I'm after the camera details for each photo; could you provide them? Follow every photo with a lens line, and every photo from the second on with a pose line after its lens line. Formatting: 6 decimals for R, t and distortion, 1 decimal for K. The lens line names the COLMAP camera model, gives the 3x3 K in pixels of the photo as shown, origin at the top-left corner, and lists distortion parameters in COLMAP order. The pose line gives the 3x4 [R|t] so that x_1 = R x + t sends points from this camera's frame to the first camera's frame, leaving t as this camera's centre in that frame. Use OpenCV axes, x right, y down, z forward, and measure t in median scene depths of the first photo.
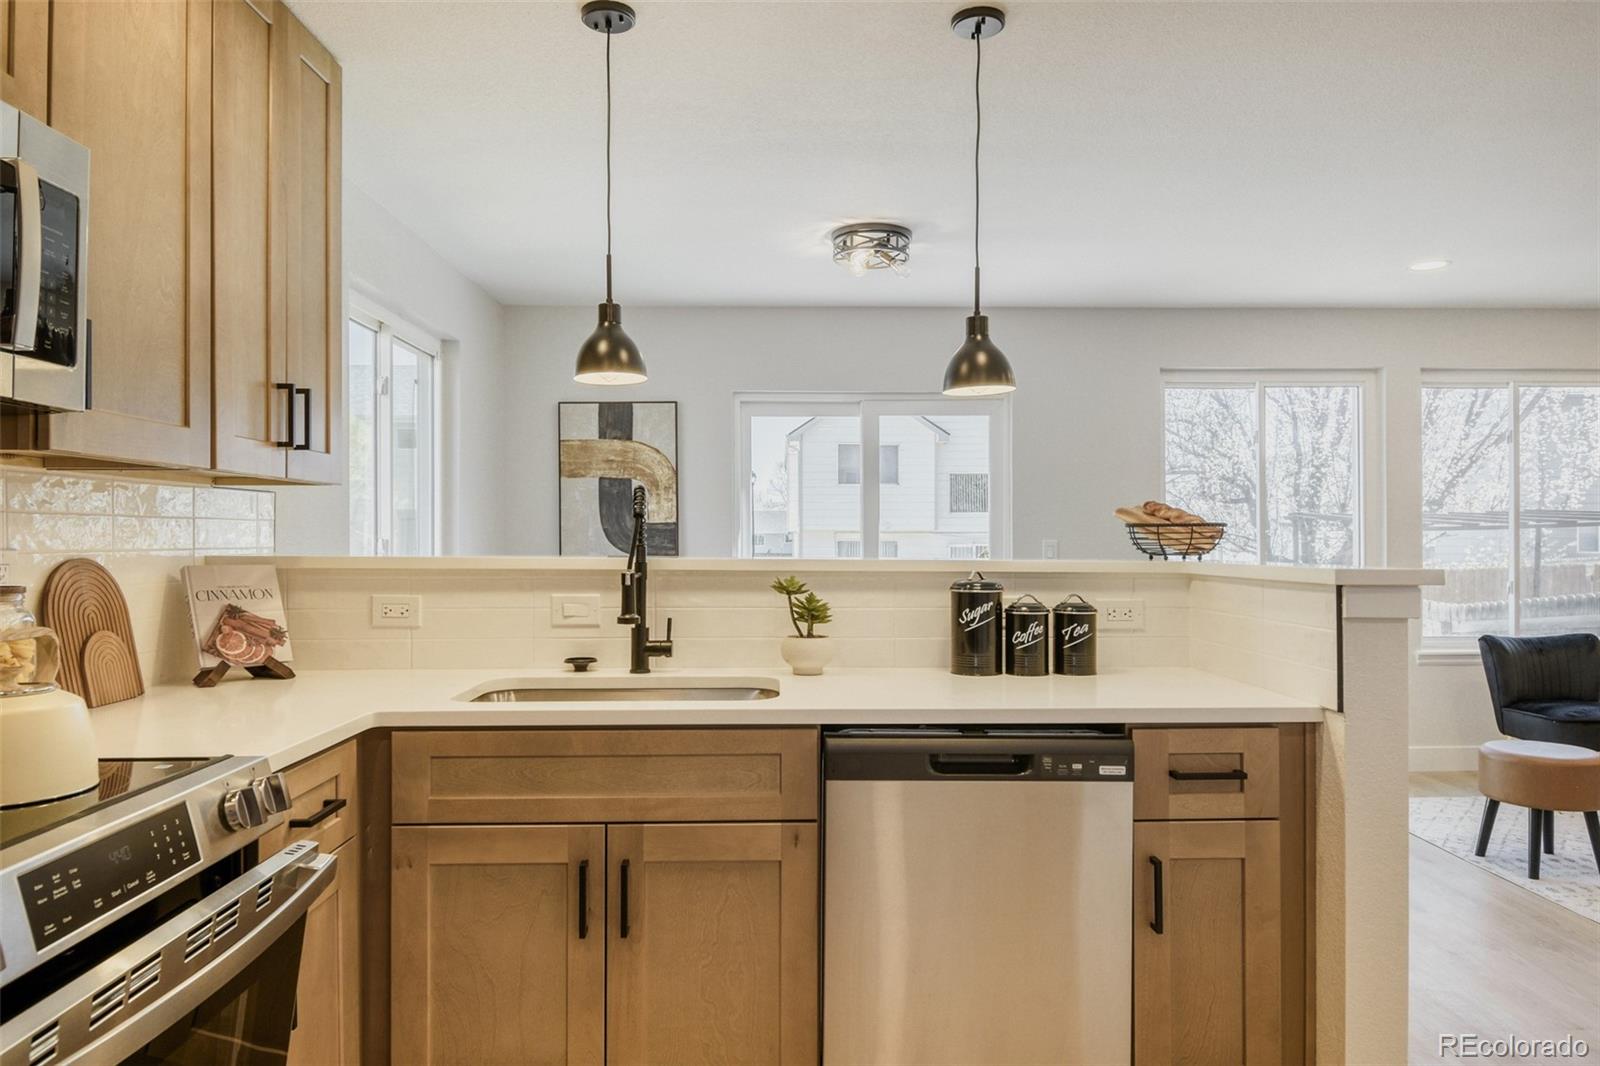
lens RADIAL K [[1038.2, 0, 773.5], [0, 1038.2, 547.3], [0, 0, 1]] dist [-0.011109, -0.005961]
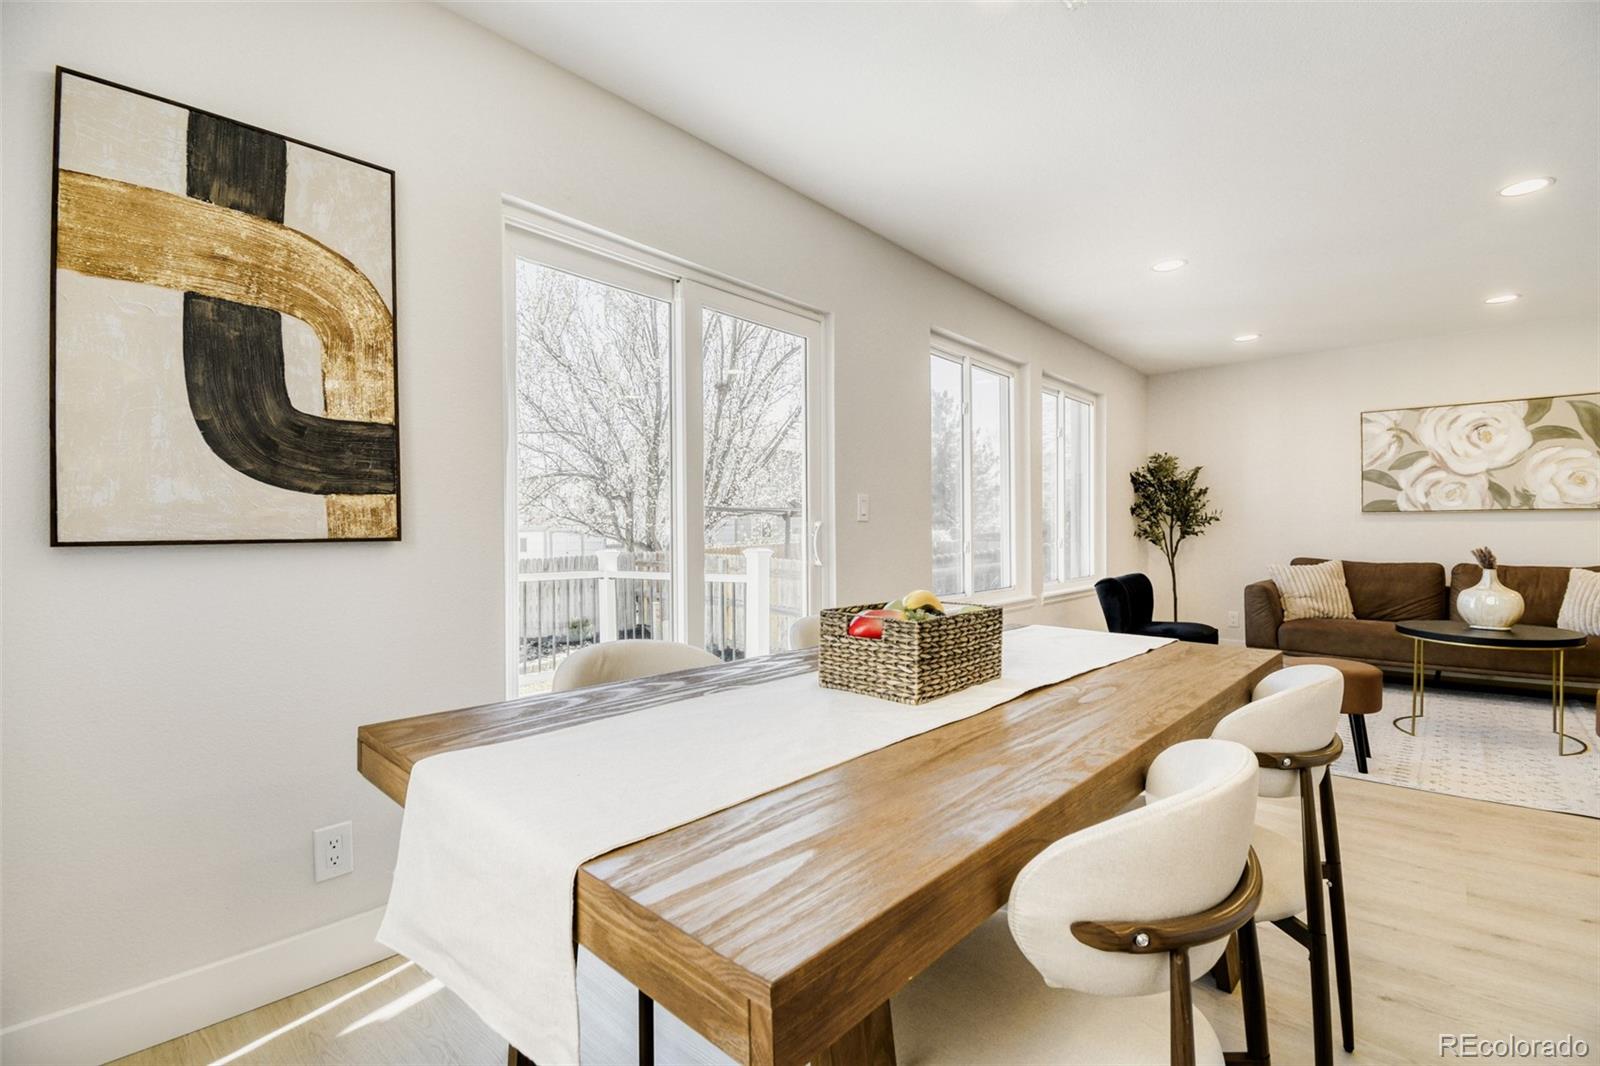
lens RADIAL K [[723.1, 0, 813.4], [0, 723.1, 533.2], [0, 0, 1]] dist [0.010682, -0.018937]
pose [[0.653128, -0.001975, 0.757245, -0.469654], [0.009703, 0.999936, -0.005761, 0.063541], [-0.757185, 0.011110, 0.653106, 1.359521]]
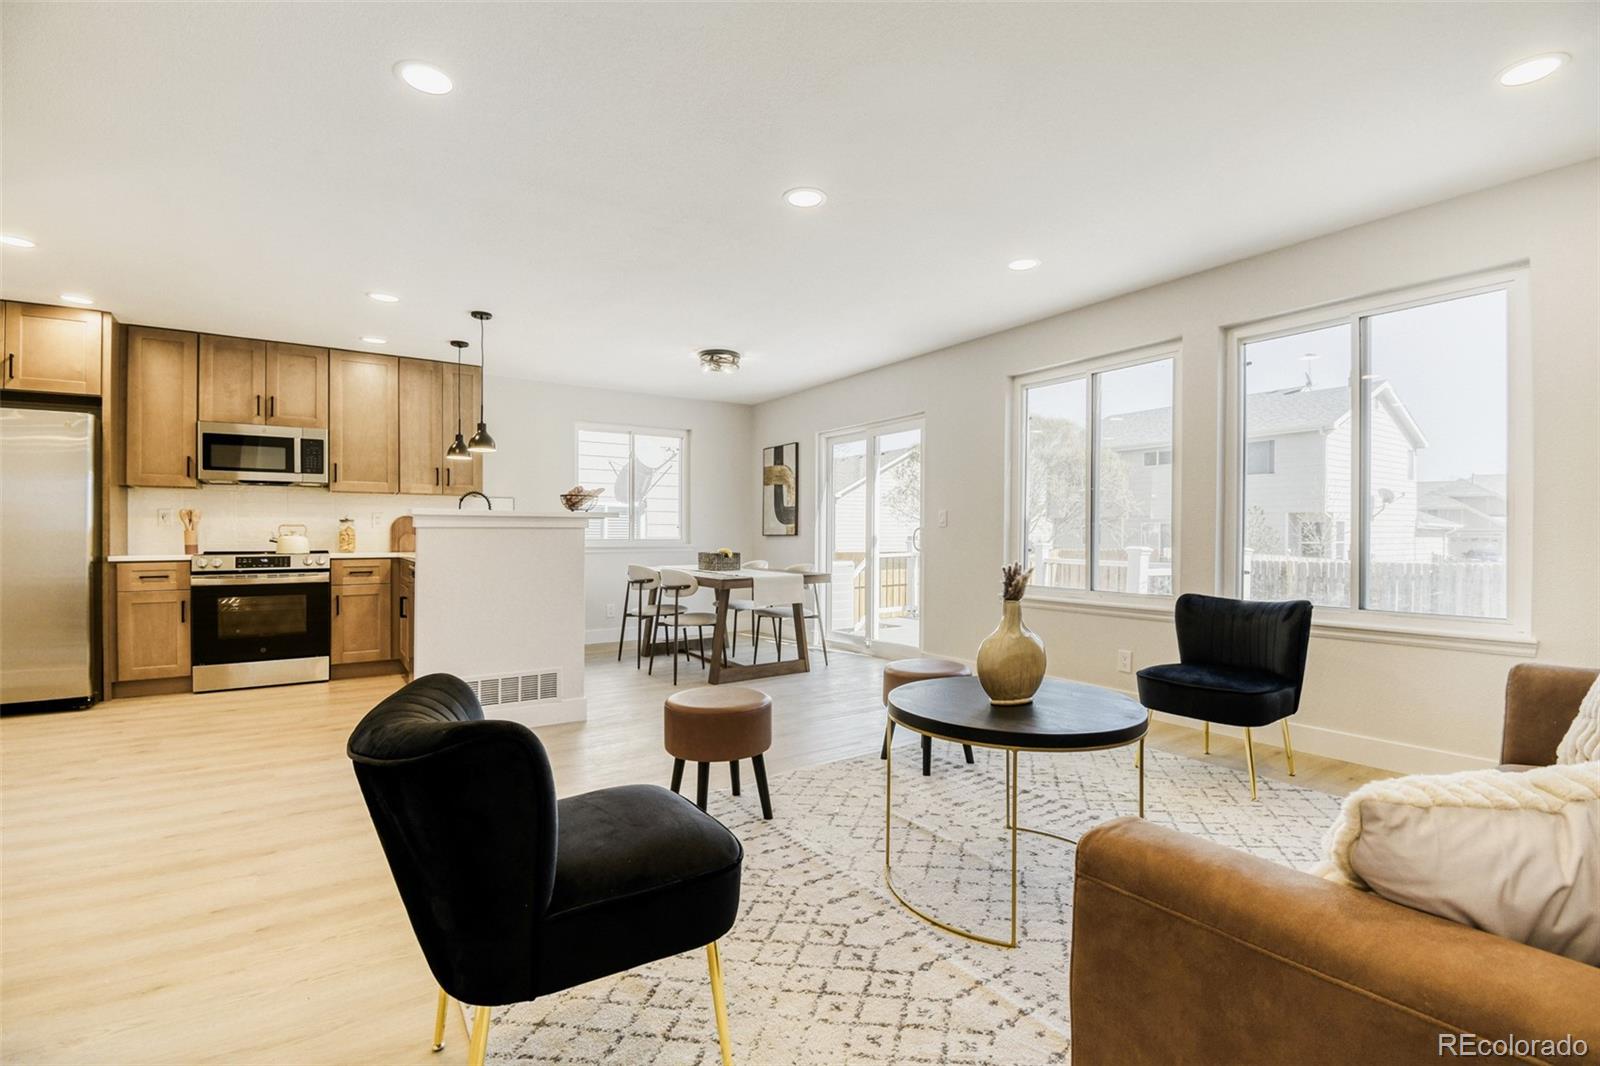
lens RADIAL K [[723.1, 0, 790.6], [0, 723.1, 528.2], [0, 0, 1]] dist [0.010682, -0.018937]
pose [[0.546690, -0.007270, -0.837304, 2.121420], [-0.008254, 0.999867, -0.014071, 0.072125], [0.837295, 0.014604, 0.546557, 0.598547]]
